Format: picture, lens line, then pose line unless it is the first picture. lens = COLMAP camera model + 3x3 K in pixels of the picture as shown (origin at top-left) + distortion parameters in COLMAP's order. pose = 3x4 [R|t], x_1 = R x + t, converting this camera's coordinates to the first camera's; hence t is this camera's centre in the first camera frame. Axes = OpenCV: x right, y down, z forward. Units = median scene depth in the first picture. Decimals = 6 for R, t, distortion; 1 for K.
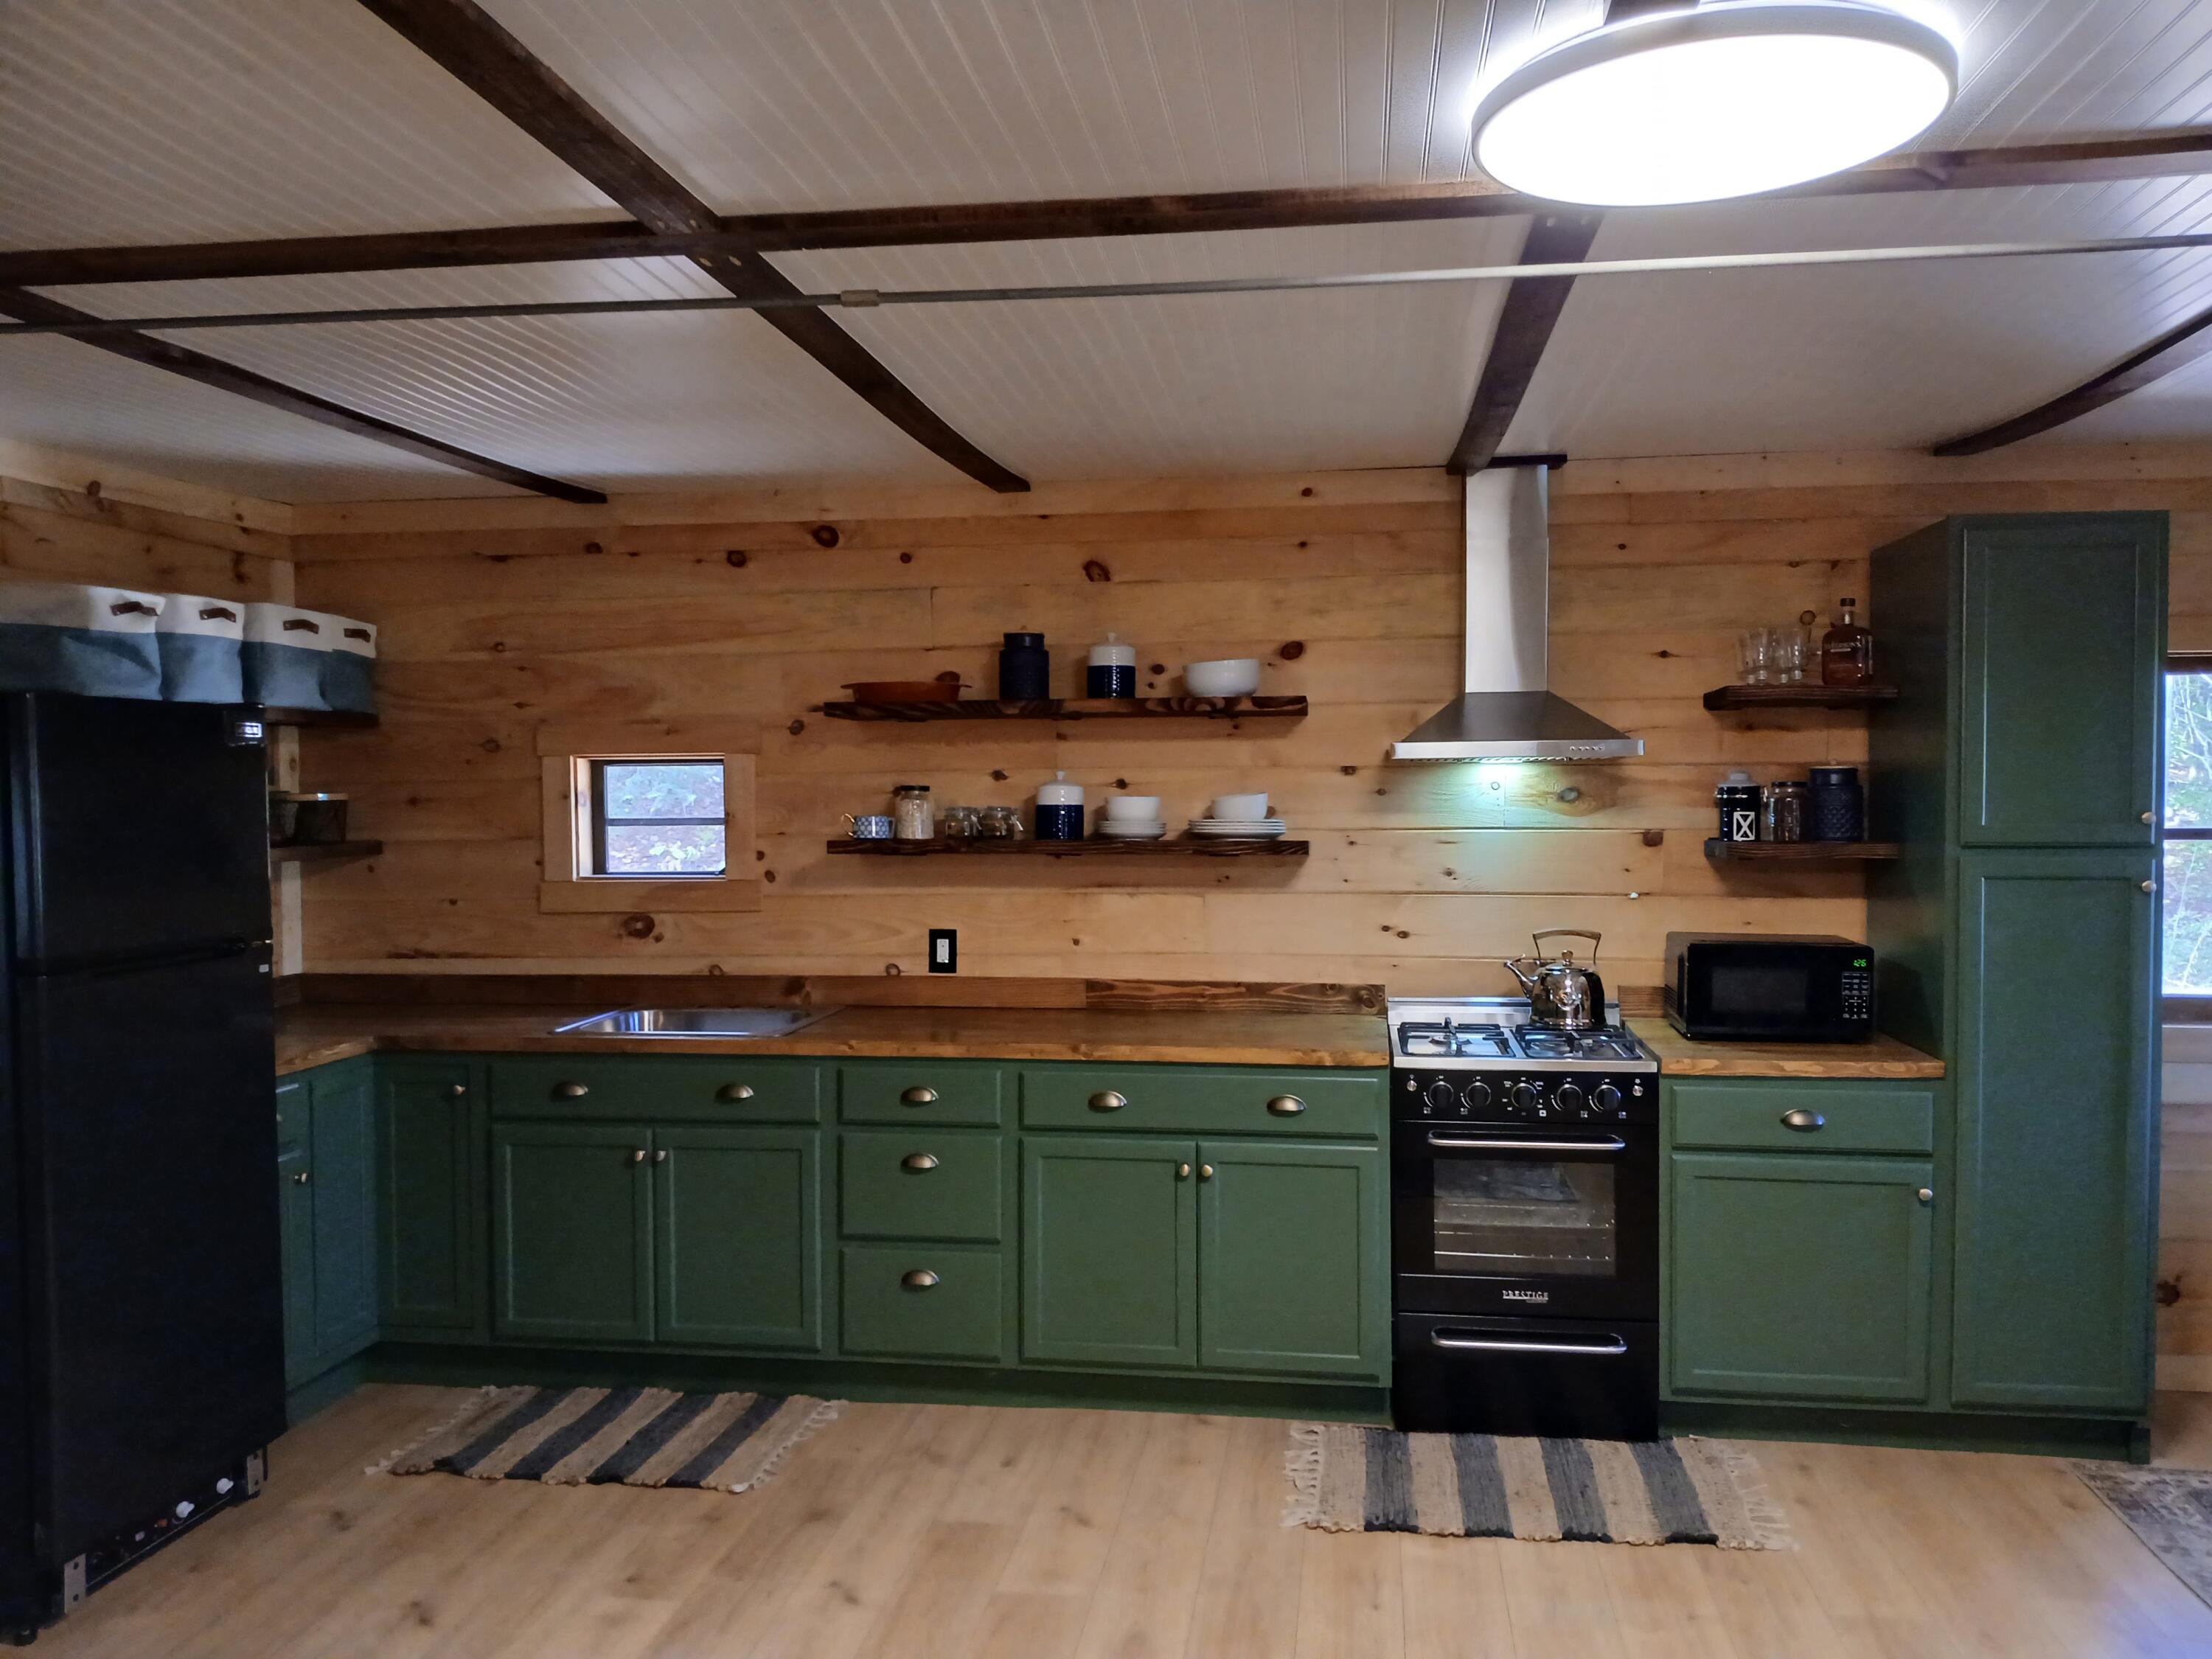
lens RADIAL K [[1719.6, 0, 1123.8], [0, 1719.6, 827.2], [0, 0, 1]] dist [0.058932, -0.096119]
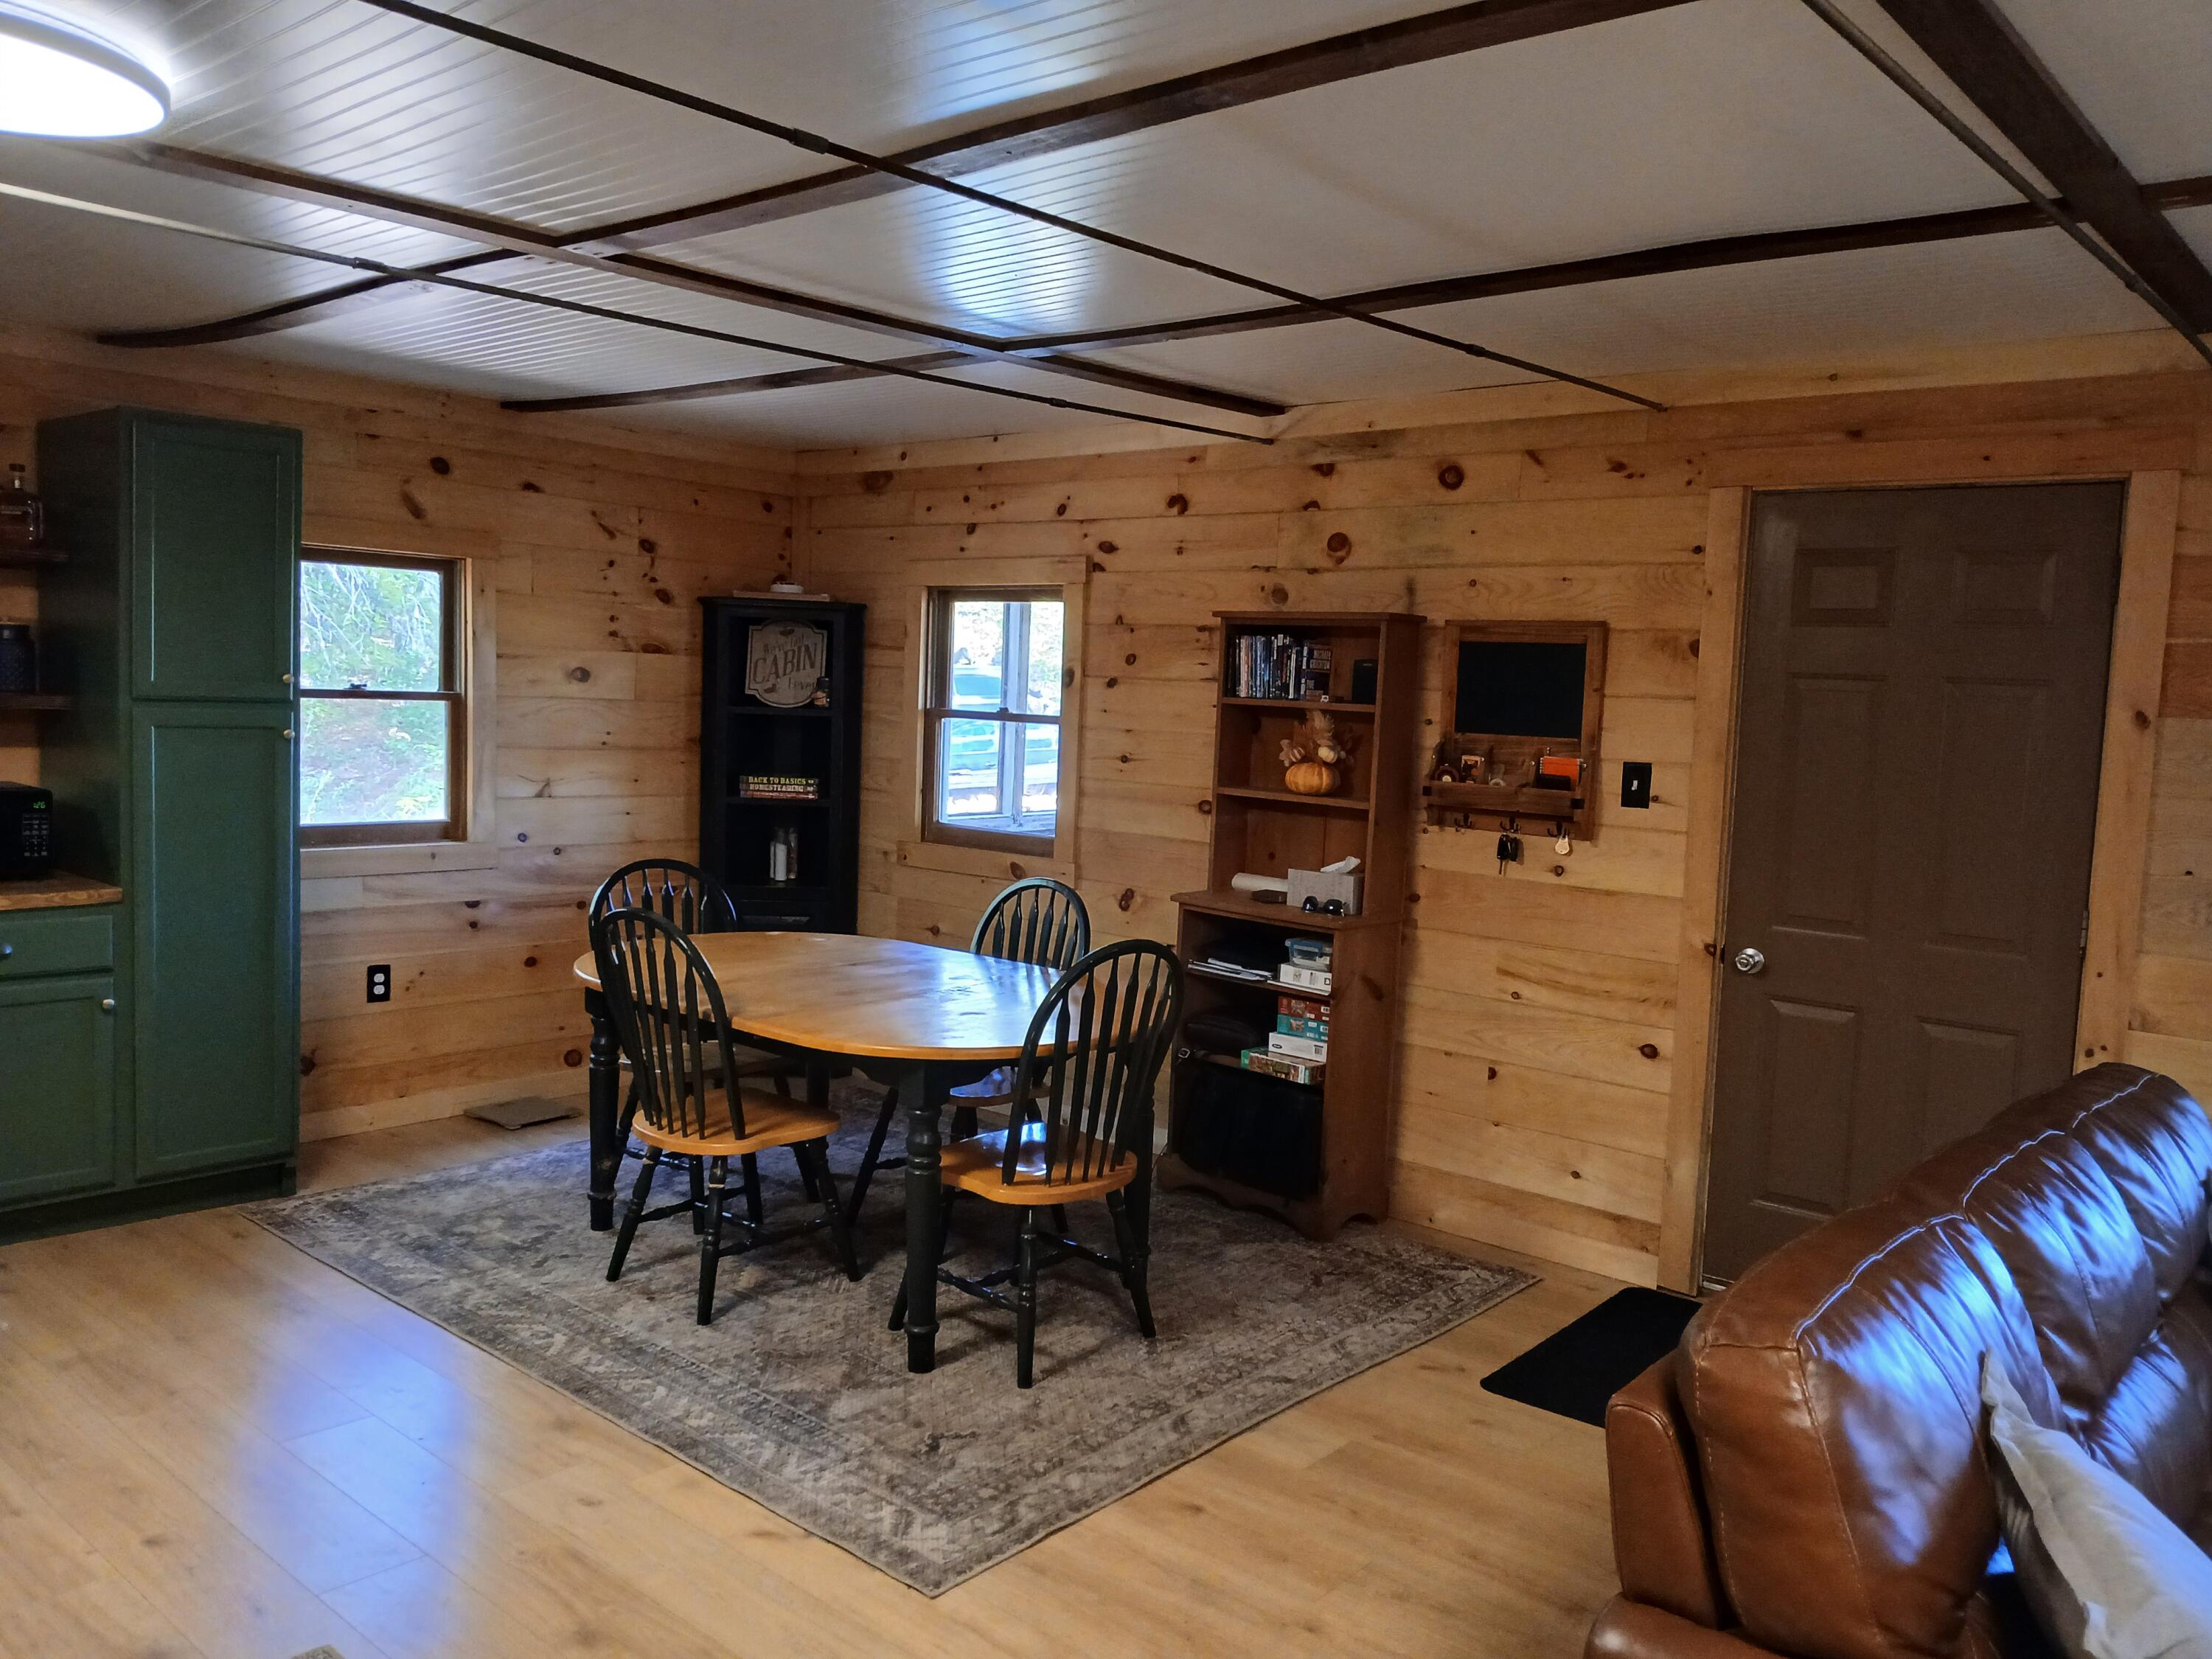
lens RADIAL K [[1719.6, 0, 1123.8], [0, 1719.6, 827.2], [0, 0, 1]] dist [0.058932, -0.096119]
pose [[0.549828, -0.045166, 0.834056, -0.094109], [-0.023916, 0.997276, 0.069770, -0.000488], [-0.834936, -0.058309, 0.547250, -0.143124]]
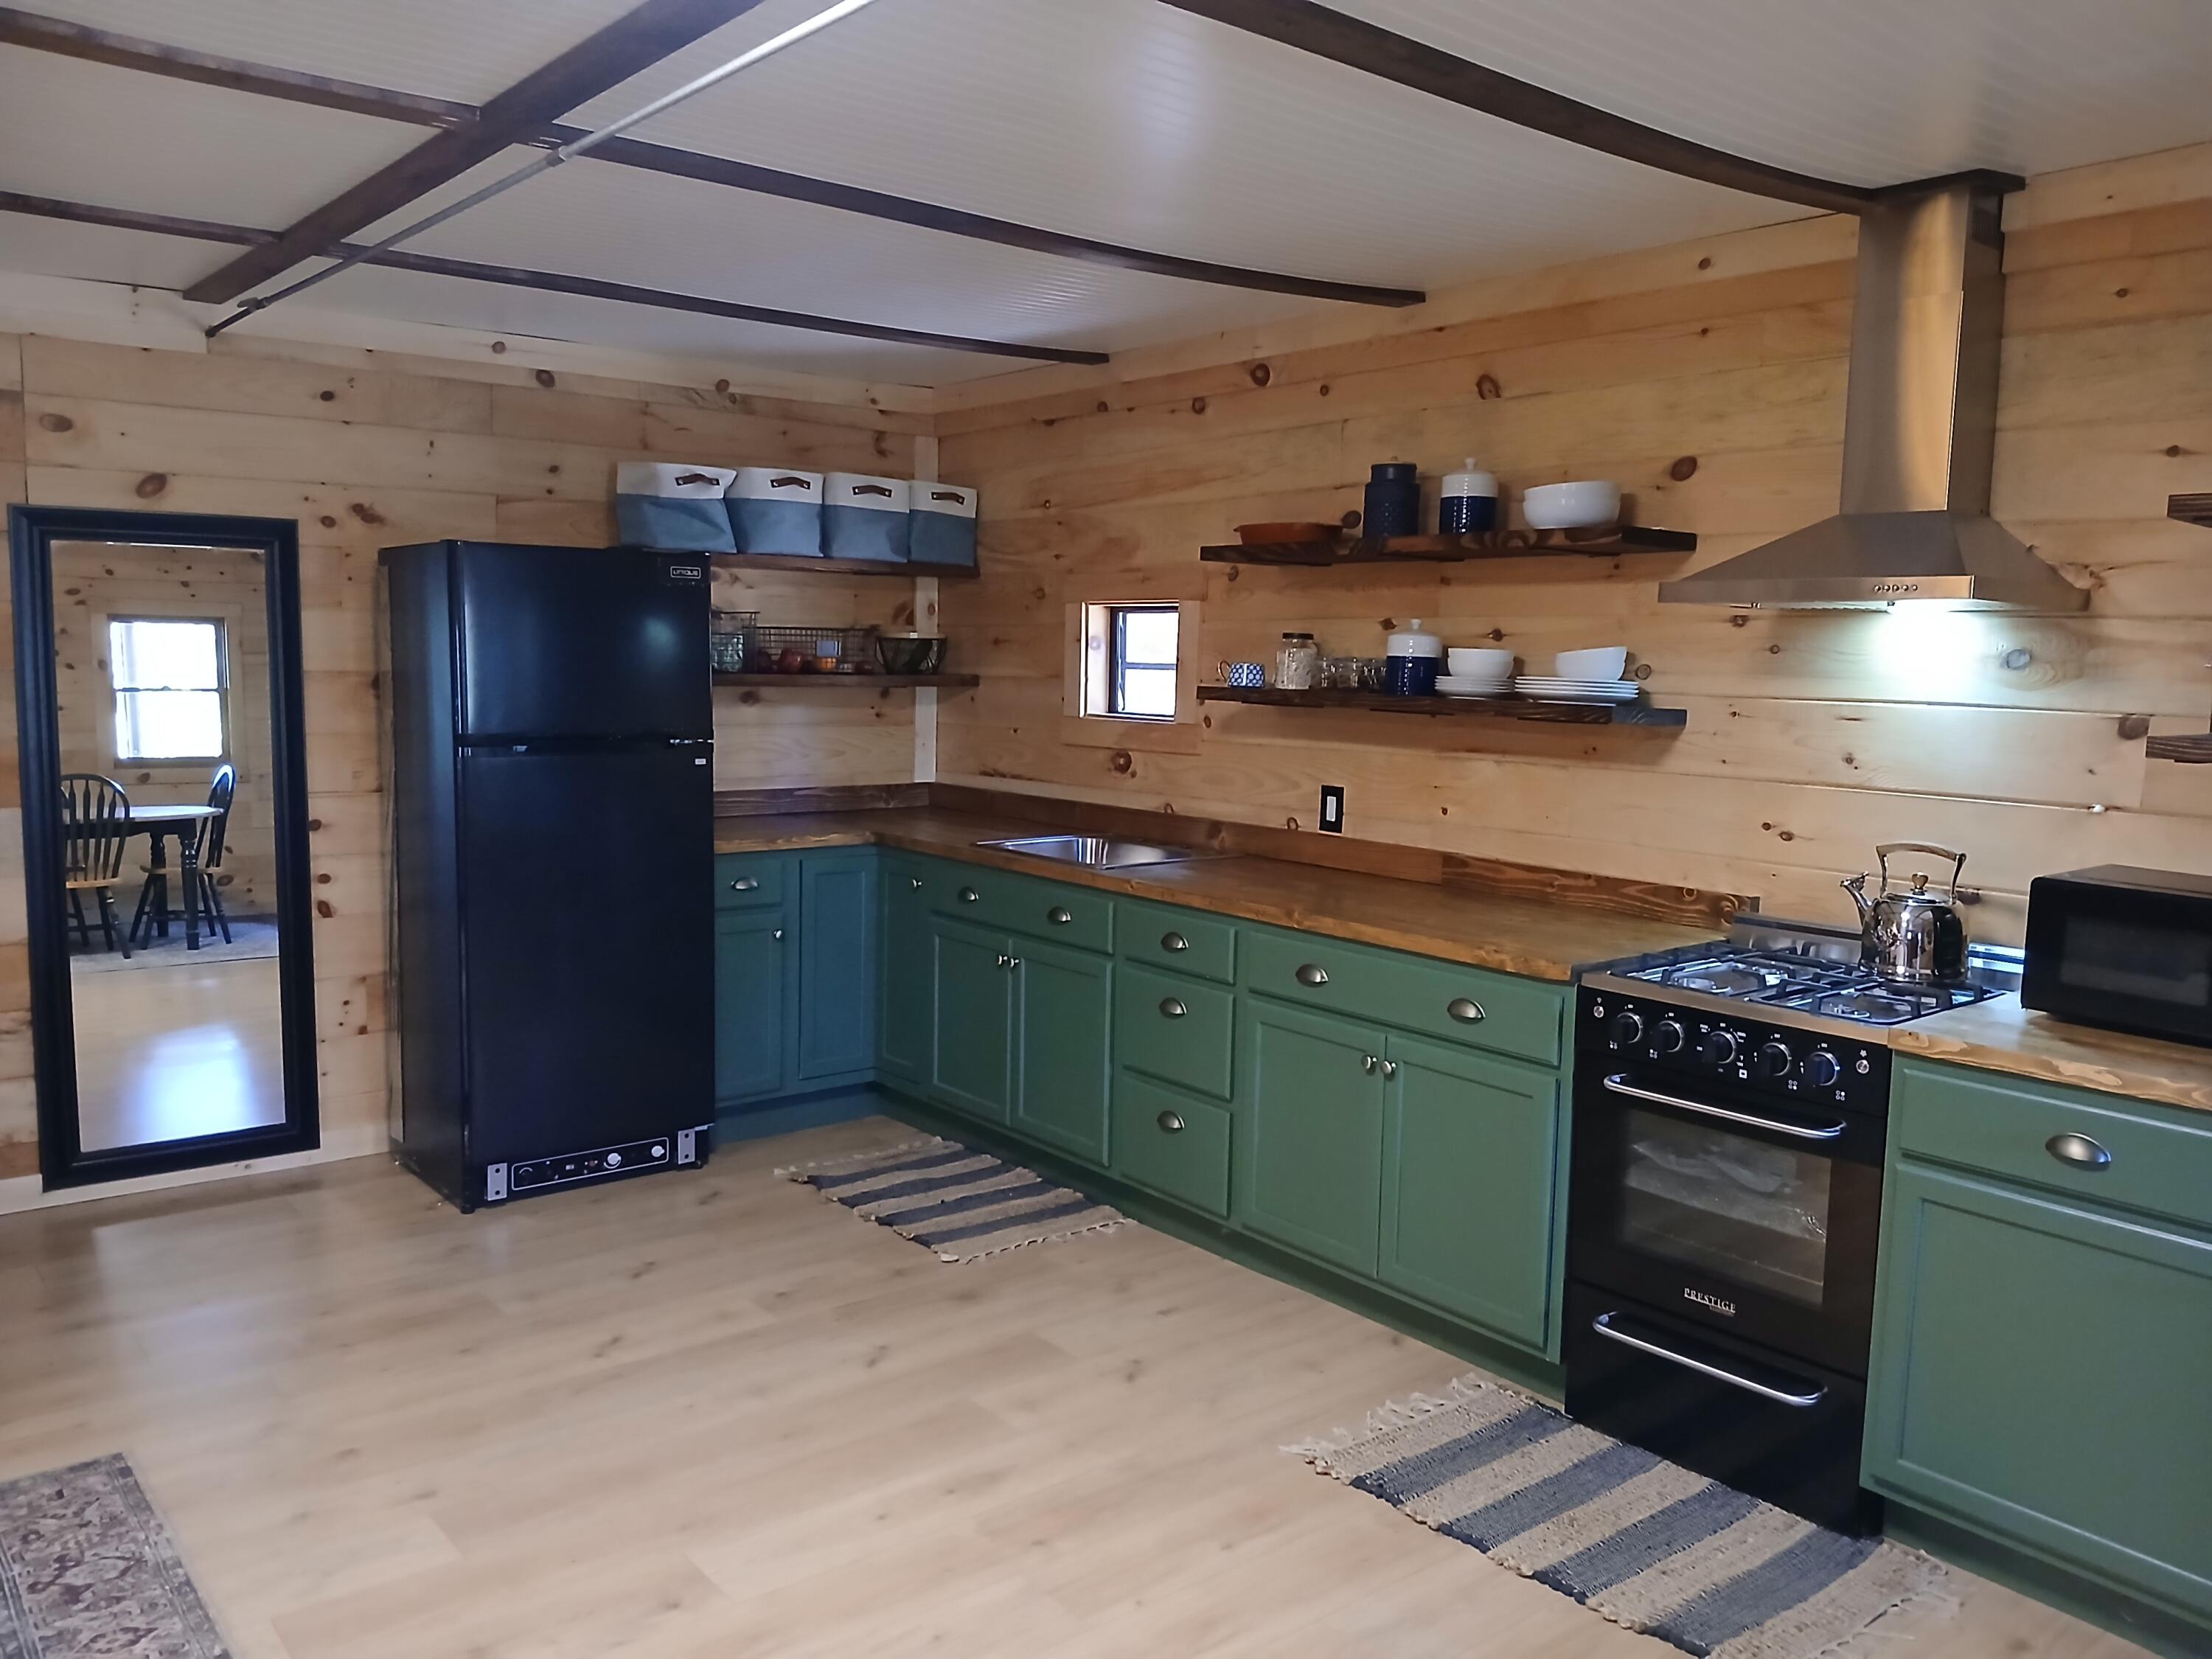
lens RADIAL K [[1690.9, 0, 1099.1], [0, 1690.9, 861.0], [0, 0, 1]] dist [0.071040, -0.135733]
pose [[0.730548, 0.106956, -0.674433, 0.464158], [-0.044286, 0.992999, 0.109505, 0.003481], [0.681424, -0.050131, 0.730170, 0.235035]]
